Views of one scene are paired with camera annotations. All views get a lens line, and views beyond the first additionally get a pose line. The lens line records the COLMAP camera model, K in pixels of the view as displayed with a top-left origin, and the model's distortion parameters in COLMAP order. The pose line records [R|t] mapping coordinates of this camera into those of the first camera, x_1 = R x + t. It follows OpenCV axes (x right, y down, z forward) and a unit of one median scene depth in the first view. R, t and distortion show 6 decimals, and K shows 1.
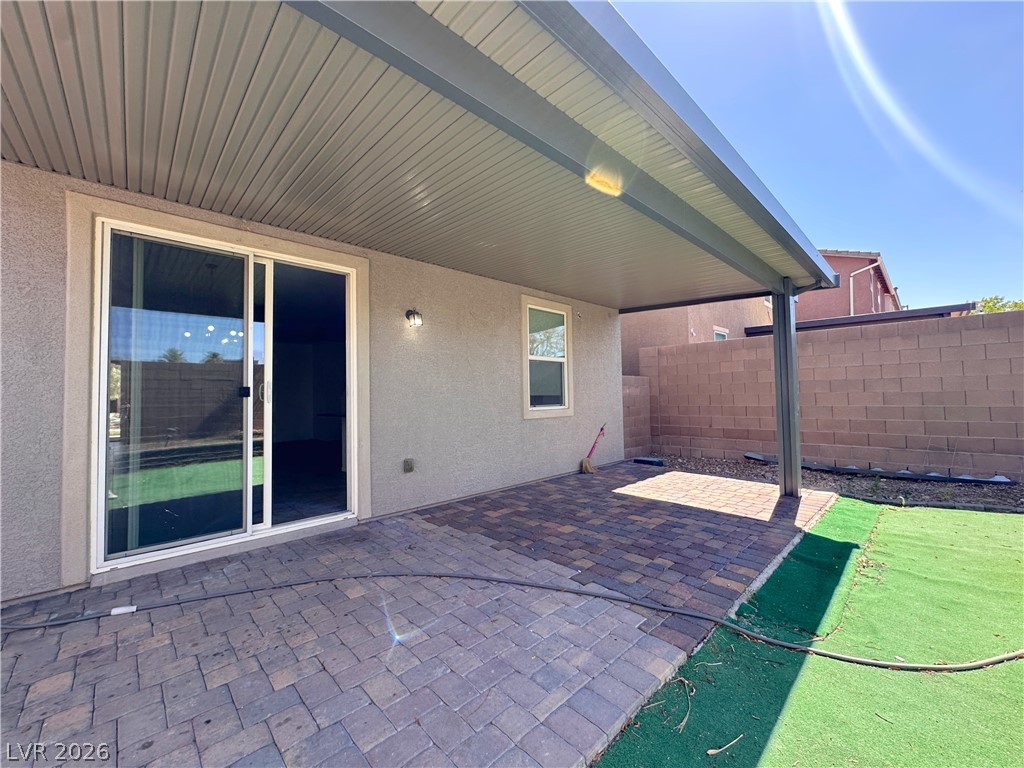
lens RADIAL K [[410.2, 0, 513.1], [0, 410.2, 384.6], [0, 0, 1]] dist [-0.001112, 0.000774]
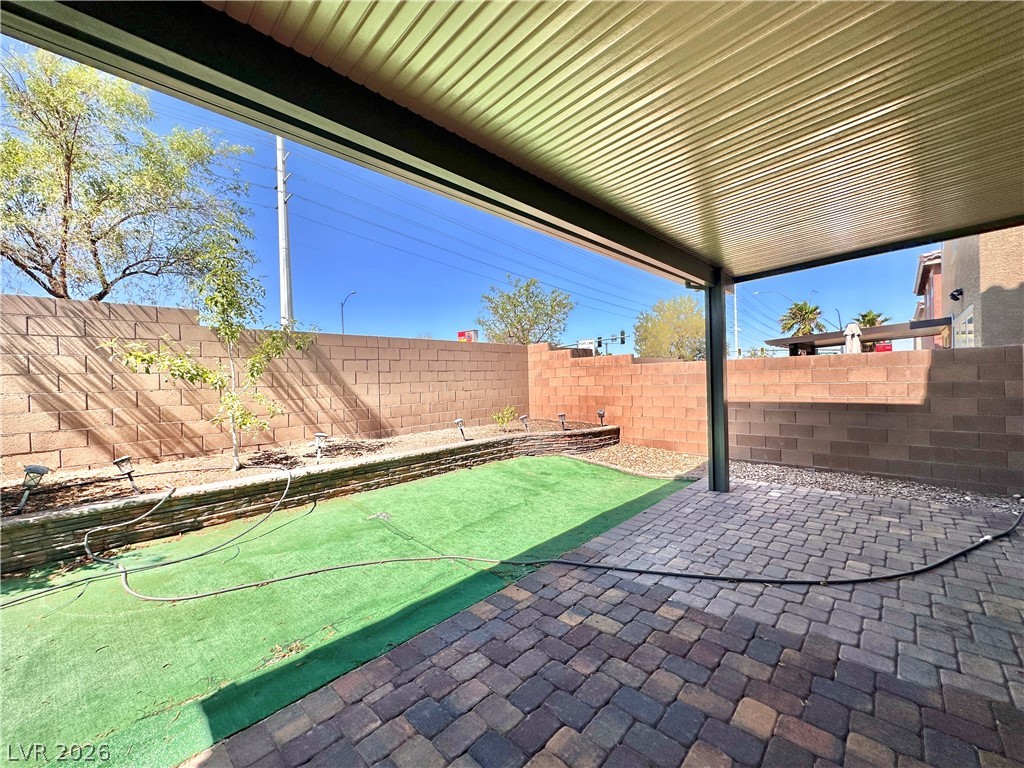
lens RADIAL K [[410.2, 0, 511.6], [0, 410.2, 386.9], [0, 0, 1]] dist [-0.001112, 0.000774]
pose [[-0.998500, 0.045871, -0.029893, 0.471847], [0.045995, 0.998936, -0.003484, -0.011643], [0.029701, -0.004854, -0.999547, 1.743478]]
